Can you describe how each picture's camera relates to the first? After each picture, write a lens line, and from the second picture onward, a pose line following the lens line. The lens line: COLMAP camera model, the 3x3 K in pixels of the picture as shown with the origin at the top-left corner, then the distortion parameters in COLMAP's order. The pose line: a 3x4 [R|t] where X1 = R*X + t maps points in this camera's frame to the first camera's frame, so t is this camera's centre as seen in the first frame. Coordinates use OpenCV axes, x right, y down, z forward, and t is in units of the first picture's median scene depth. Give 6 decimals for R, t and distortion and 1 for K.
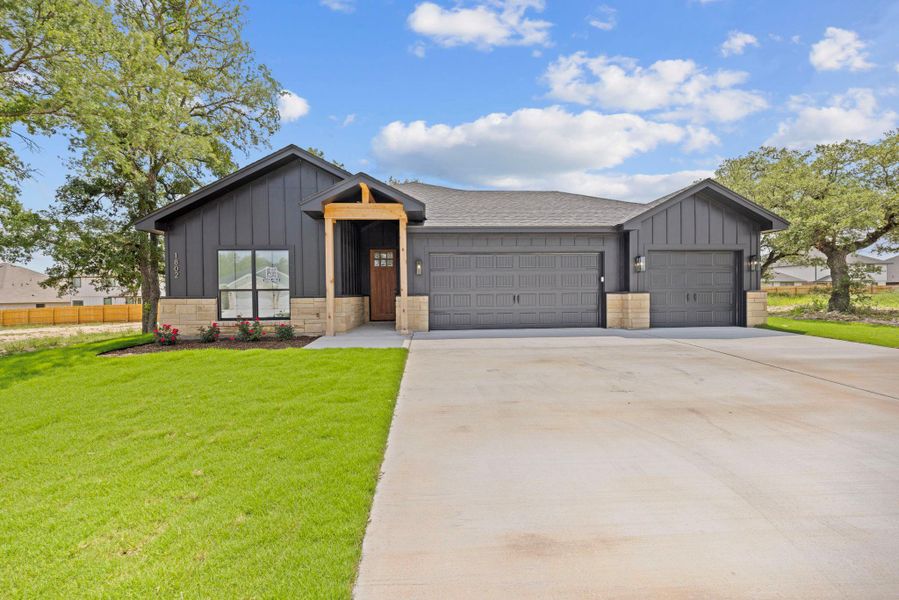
lens RADIAL K [[365.6, 0, 443.7], [0, 365.6, 299.7], [0, 0, 1]] dist [-0.009402, -0.000187]
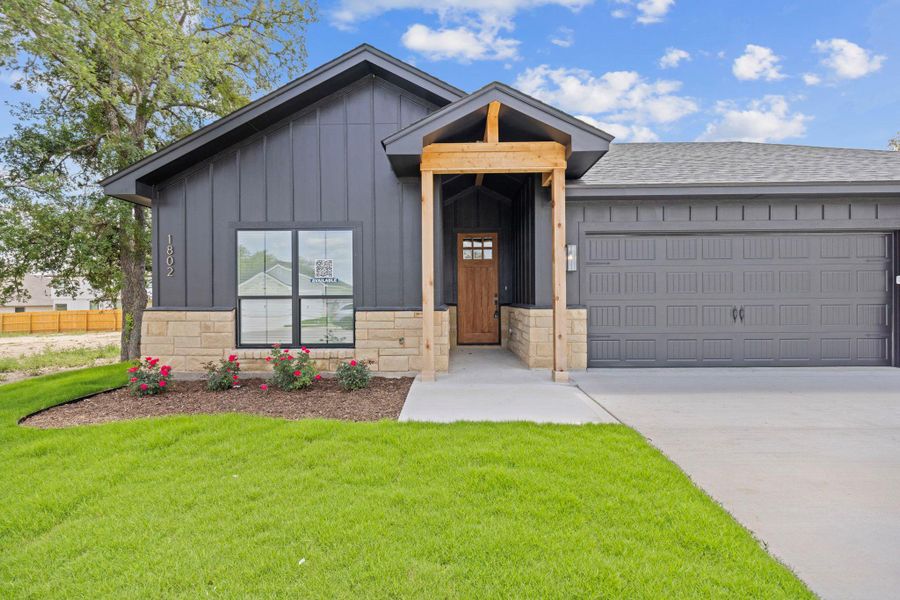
lens RADIAL K [[434.3, 0, 444.6], [0, 434.3, 299.7], [0, 0, 1]] dist [0.000144, 0.000357]
pose [[0.997100, 0.004545, -0.075963, -0.218759], [-0.005256, 0.999944, -0.009155, -0.016545], [0.075917, 0.009528, 0.997069, 0.306988]]
